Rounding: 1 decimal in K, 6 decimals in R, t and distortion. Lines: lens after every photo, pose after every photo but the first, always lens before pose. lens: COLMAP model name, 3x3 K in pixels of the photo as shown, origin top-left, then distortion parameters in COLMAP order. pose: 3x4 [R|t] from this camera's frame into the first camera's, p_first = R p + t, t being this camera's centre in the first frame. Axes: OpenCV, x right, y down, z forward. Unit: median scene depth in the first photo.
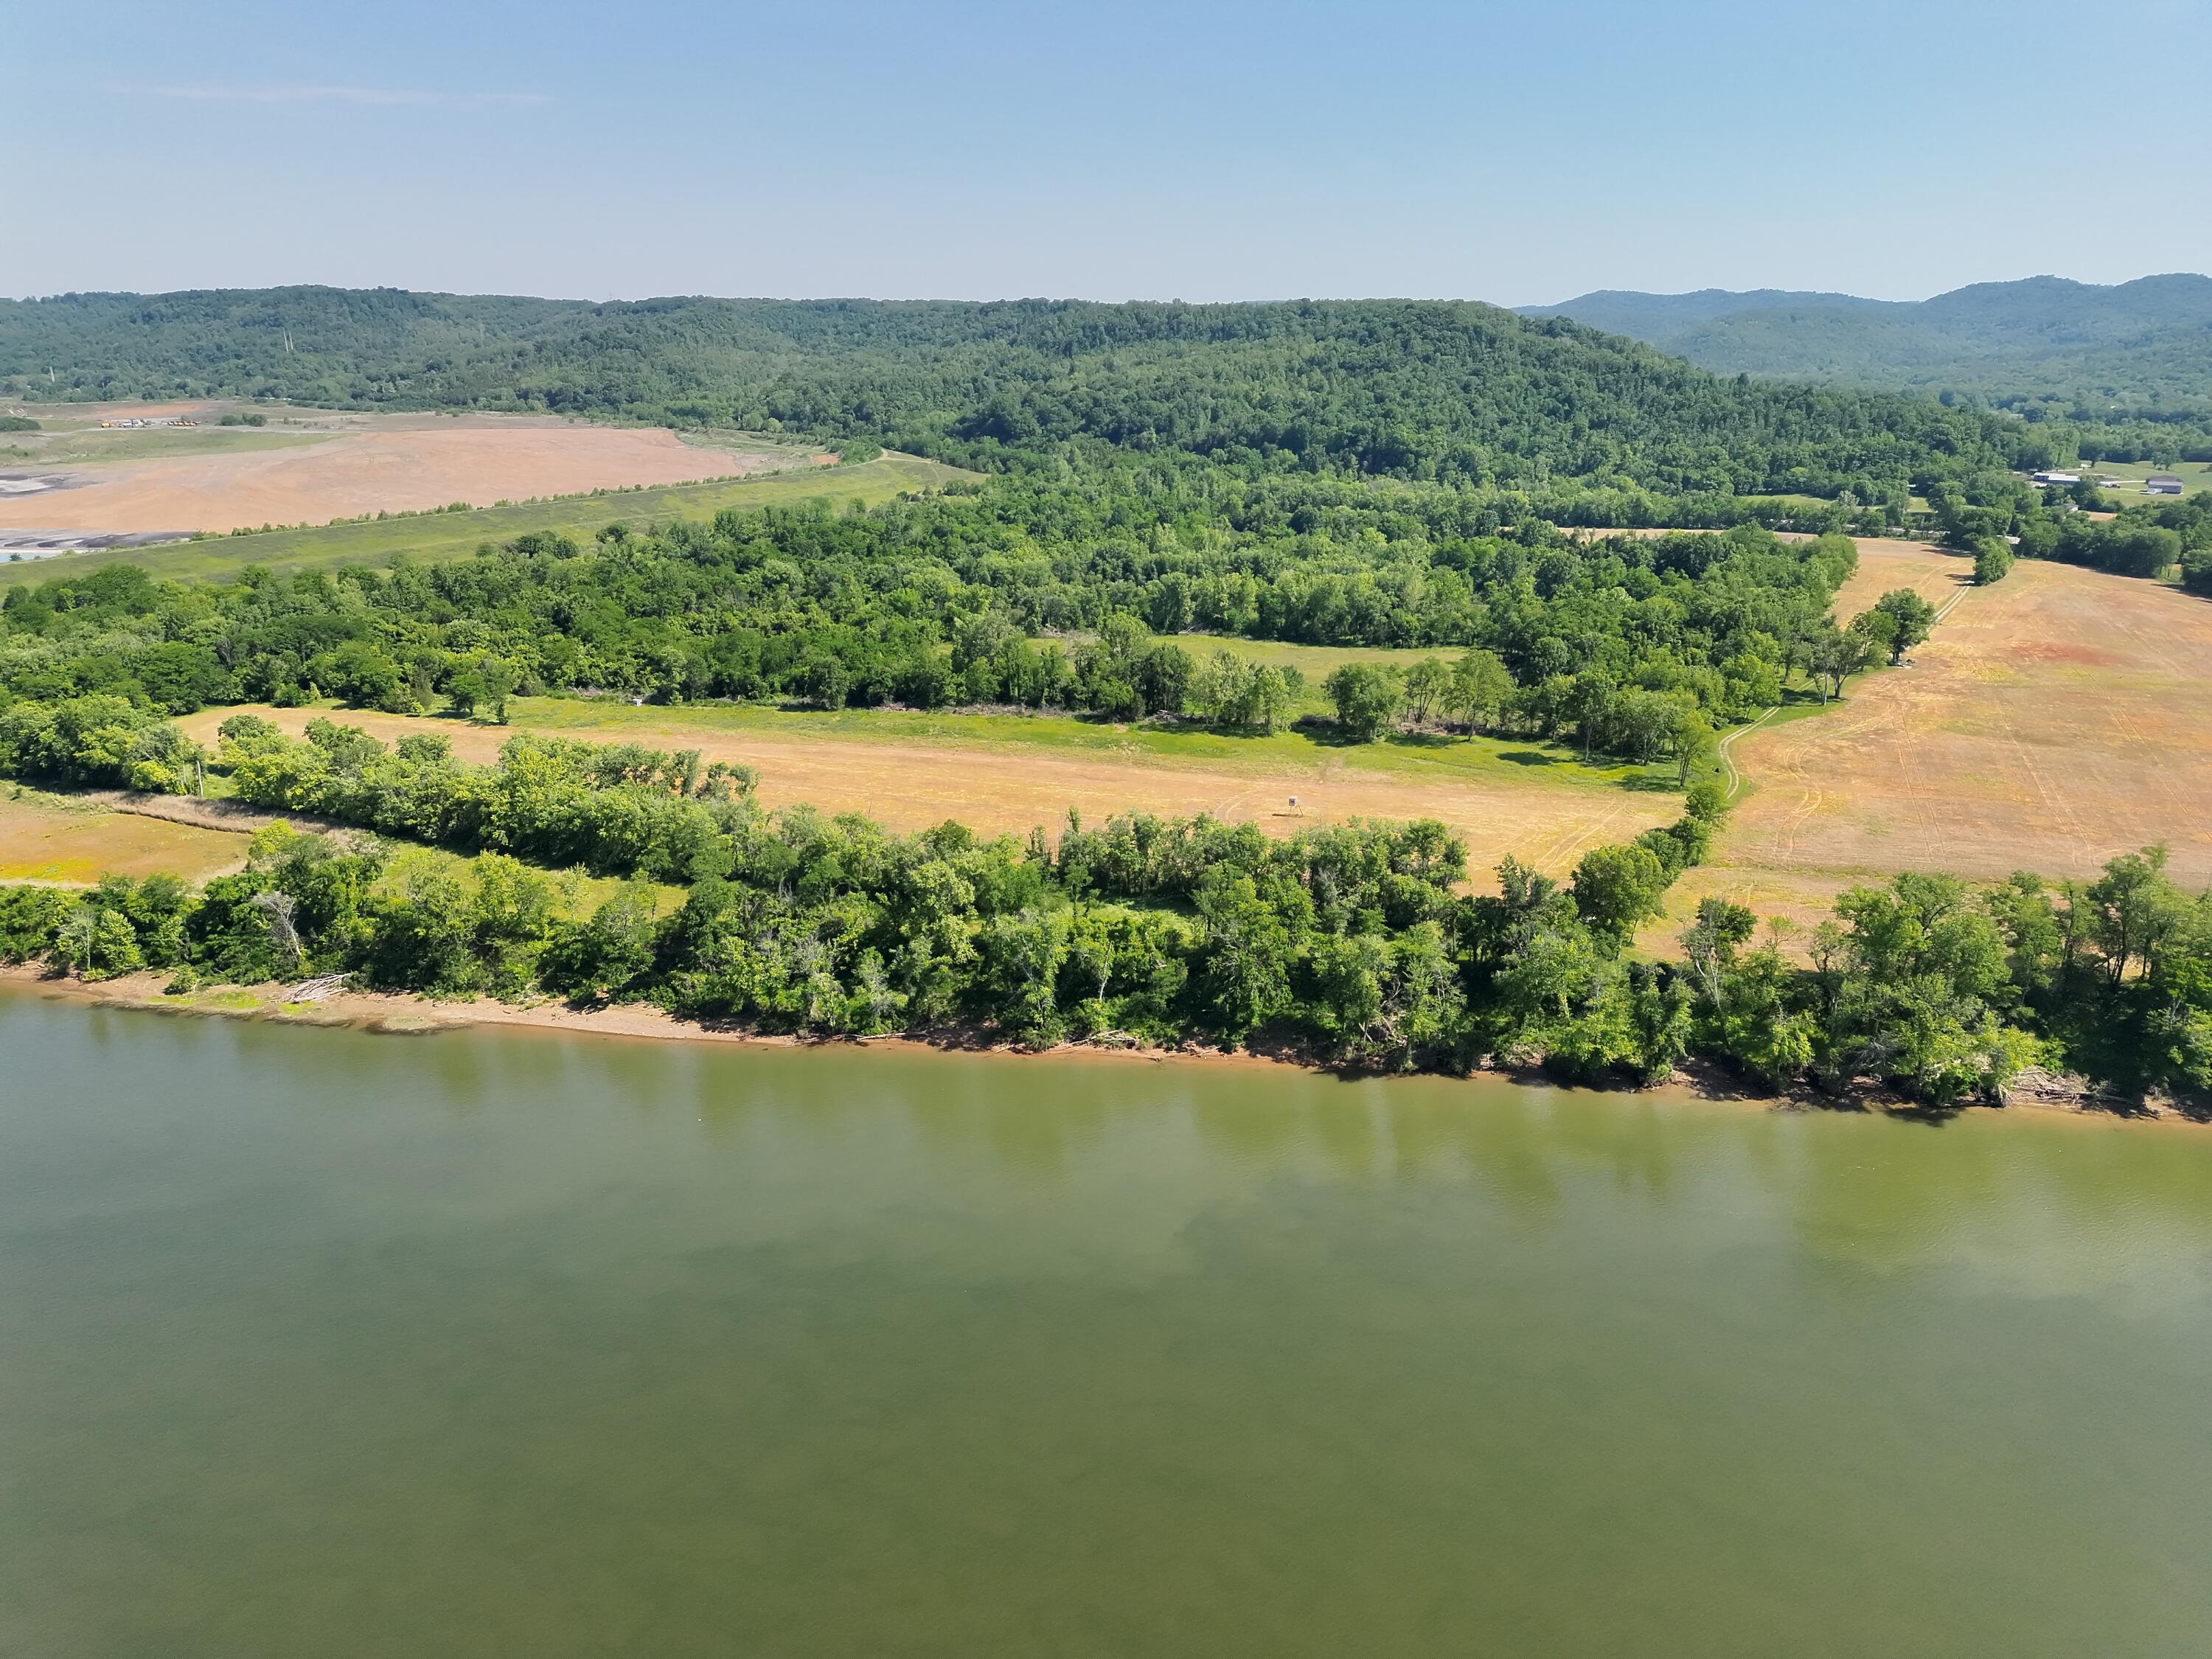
lens RADIAL K [[1549.1, 0, 1107.6], [0, 1549.1, 827.4], [0, 0, 1]] dist [0.073831, -0.071178]
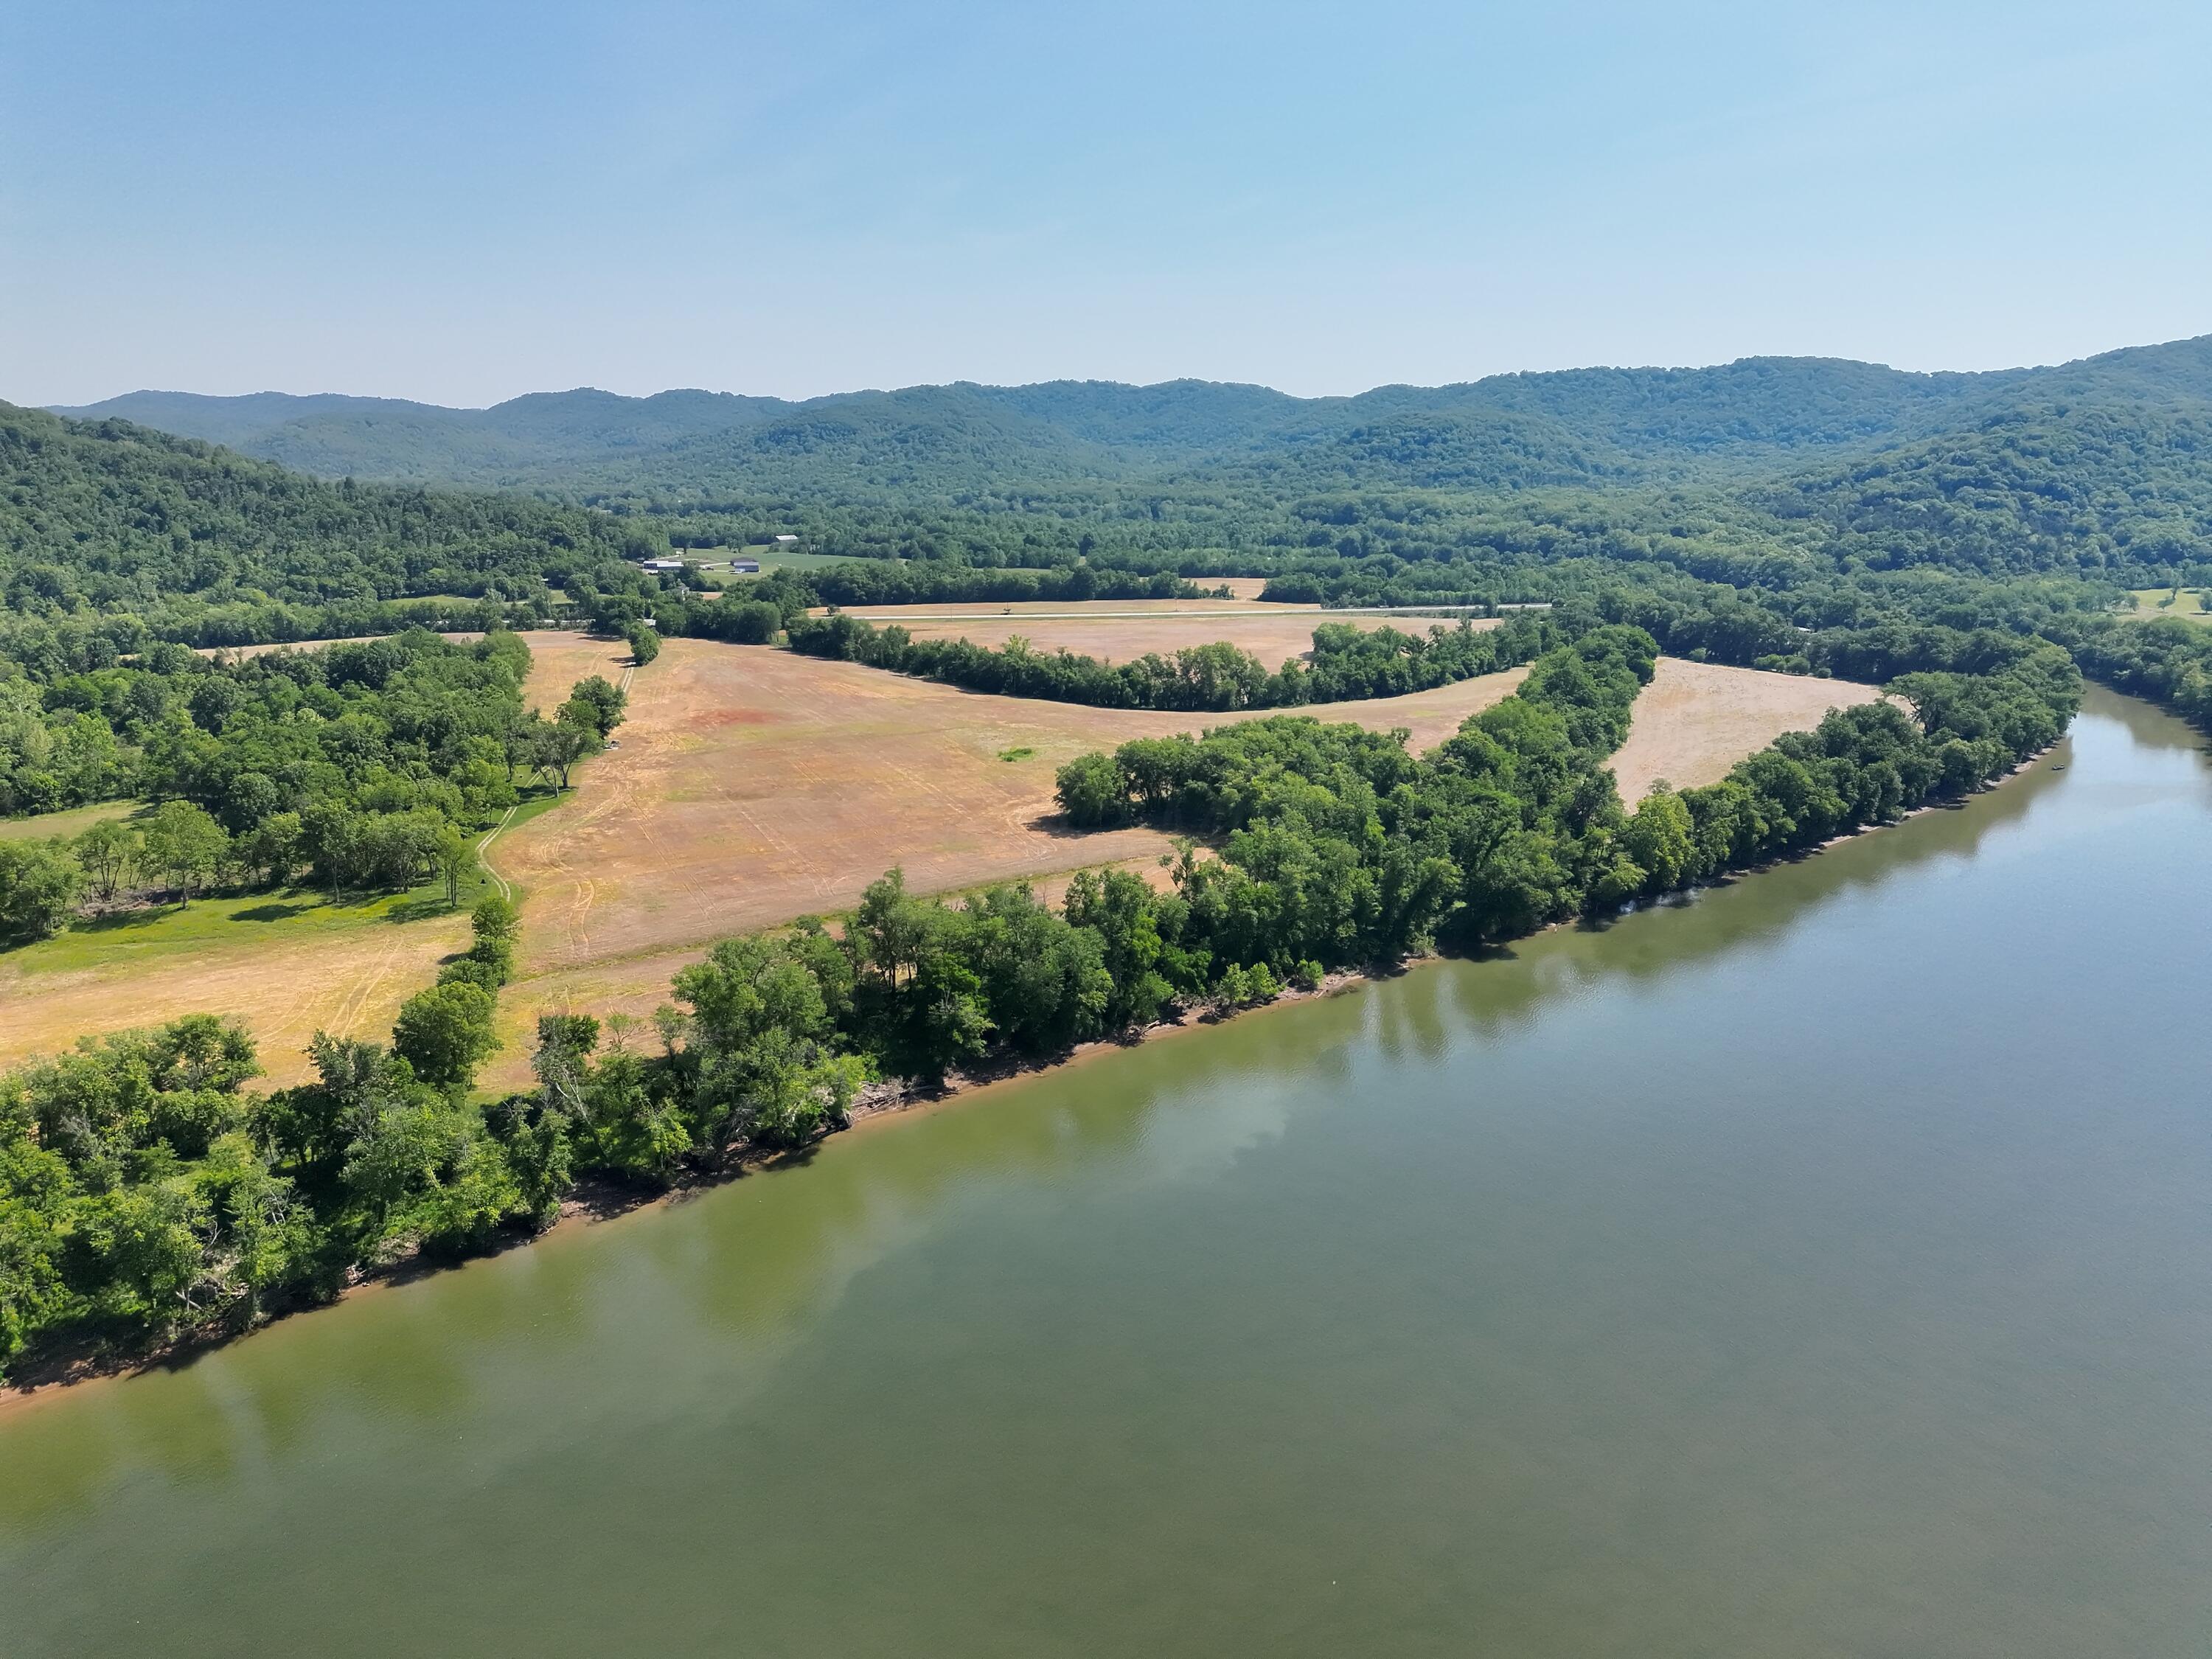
lens RADIAL K [[1549.1, 0, 1107.6], [0, 1549.1, 827.4], [0, 0, 1]] dist [0.073831, -0.071178]
pose [[0.678792, -0.186178, 0.710337, -0.019044], [0.229356, 0.972685, 0.035769, -0.010537], [-0.697594, 0.138640, 0.702952, 0.034738]]
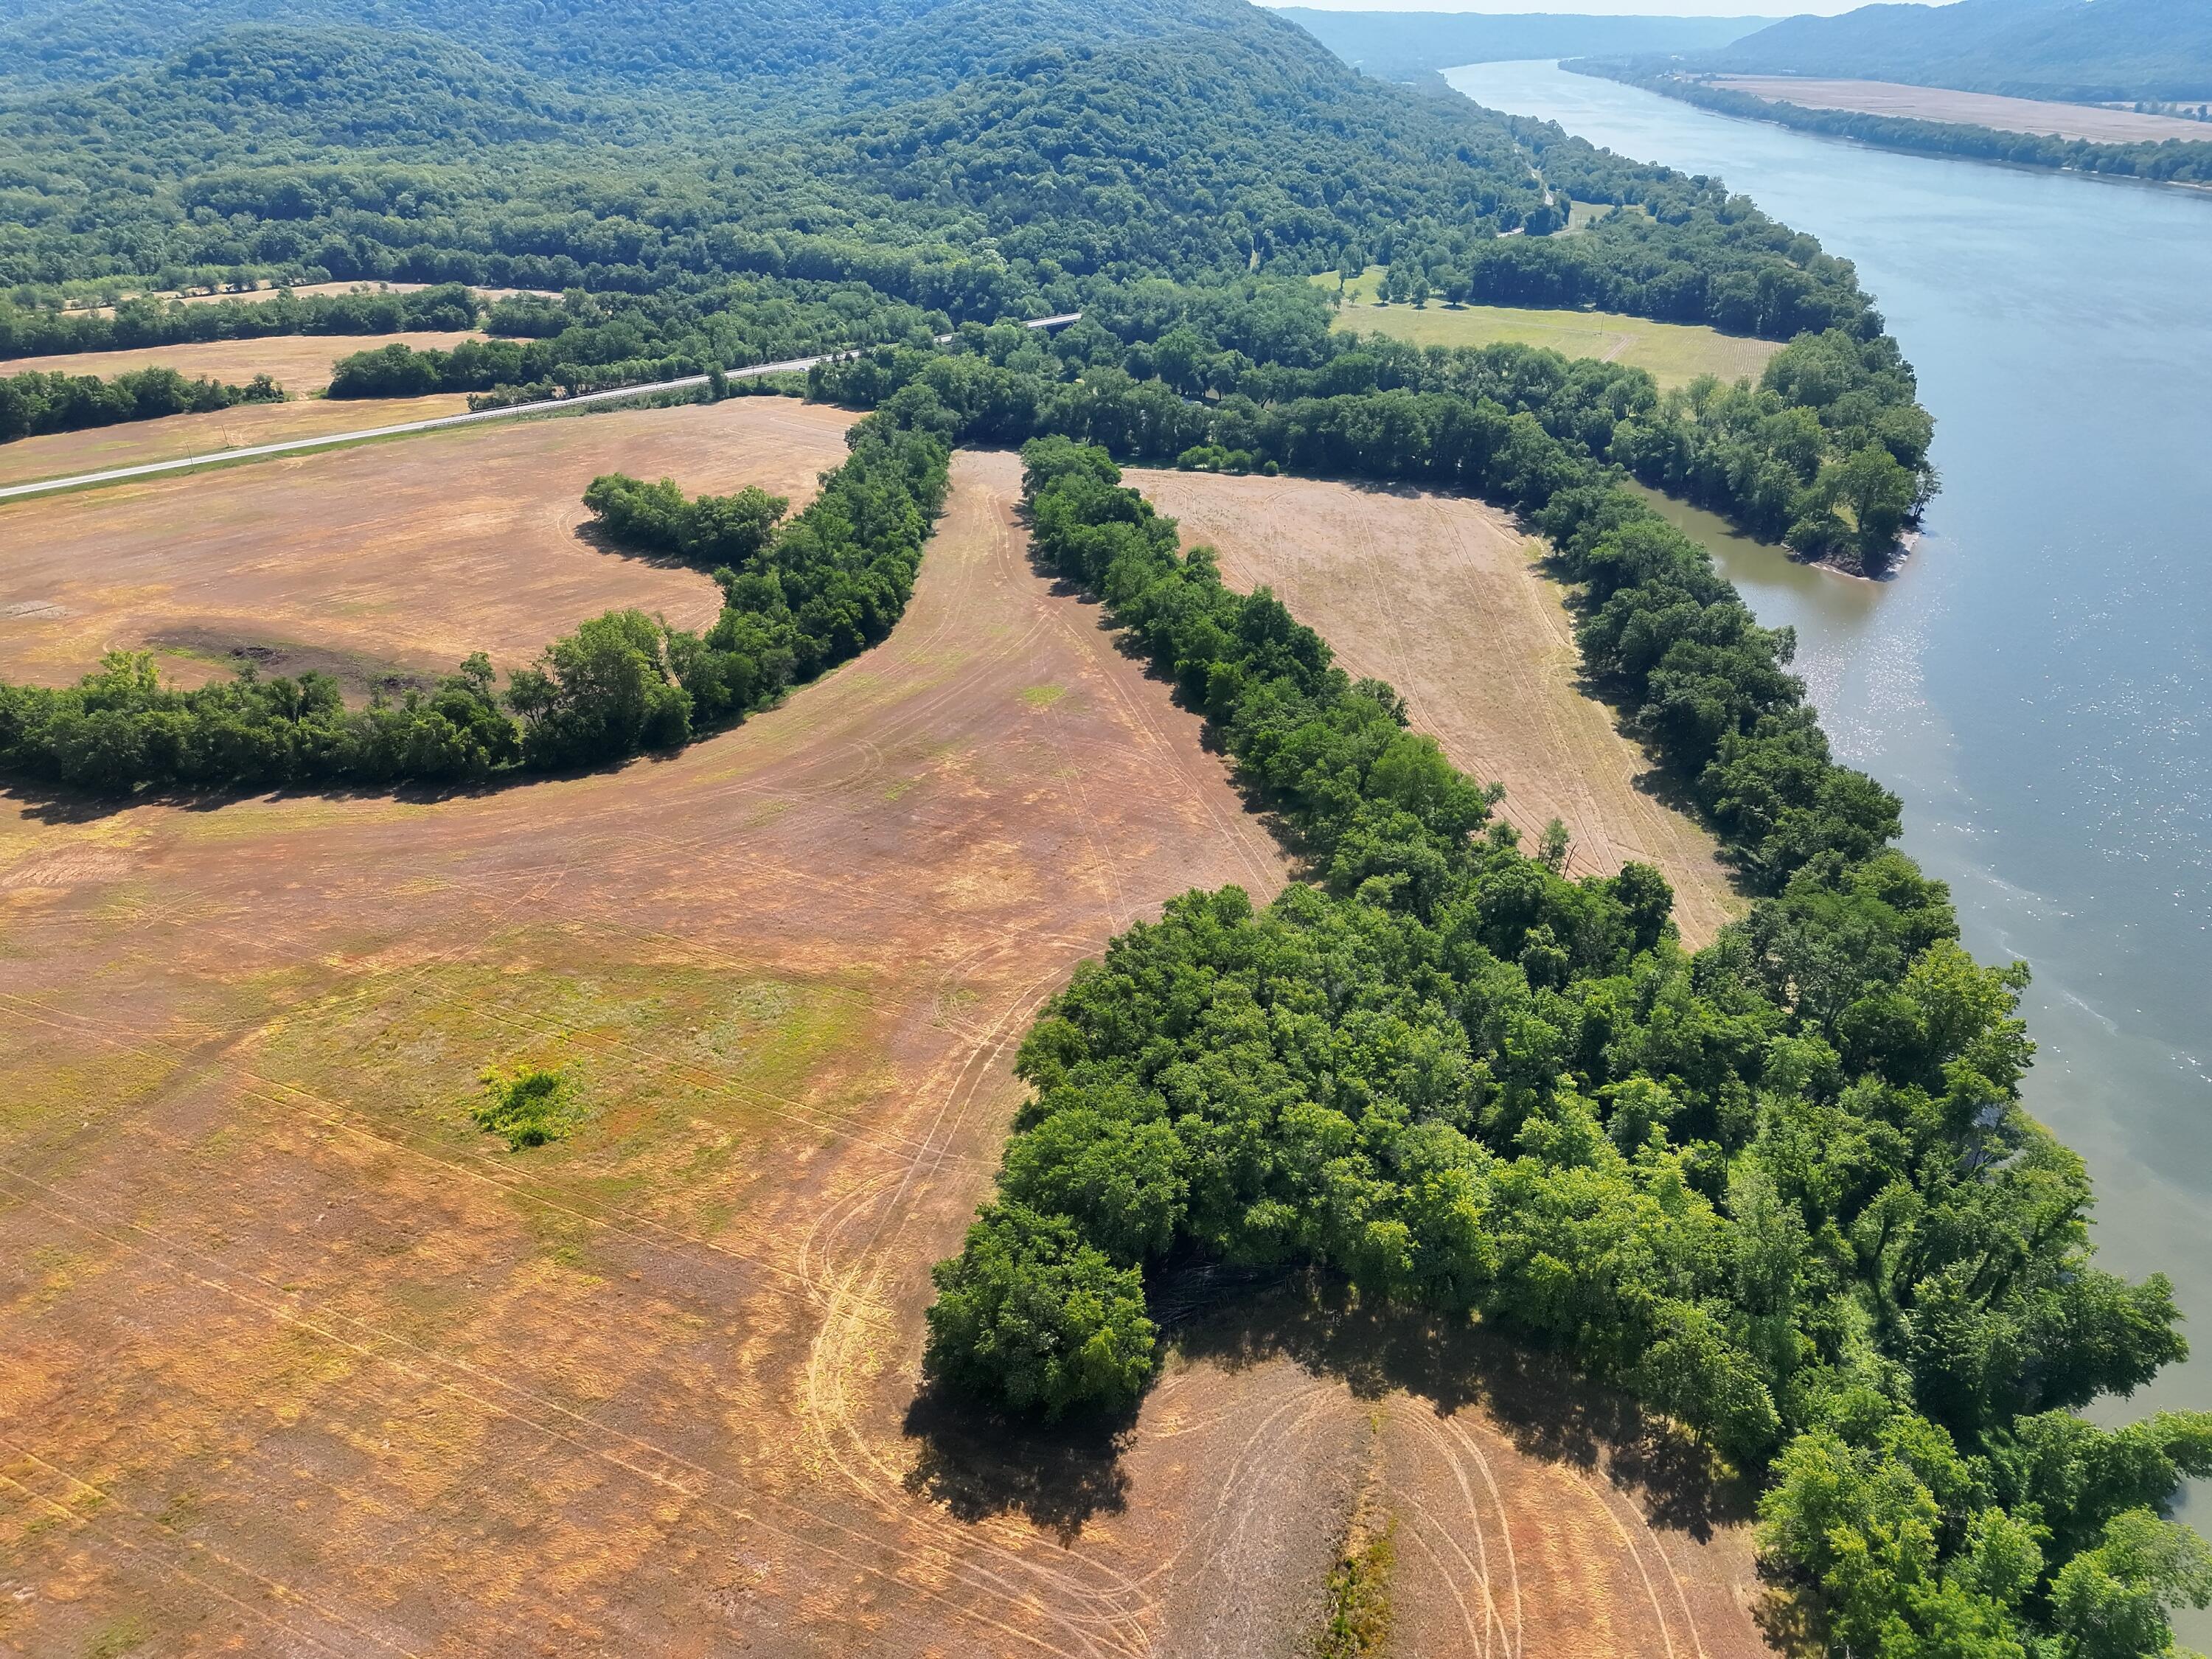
lens RADIAL K [[1543.7, 0, 1107.2], [0, 1543.7, 834.4], [0, 0, 1]] dist [0.077238, -0.072619]
pose [[0.044815, -0.461239, 0.886144, 0.296049], [0.303275, 0.851453, 0.427845, -0.213938], [-0.951849, 0.249572, 0.178040, 0.487384]]
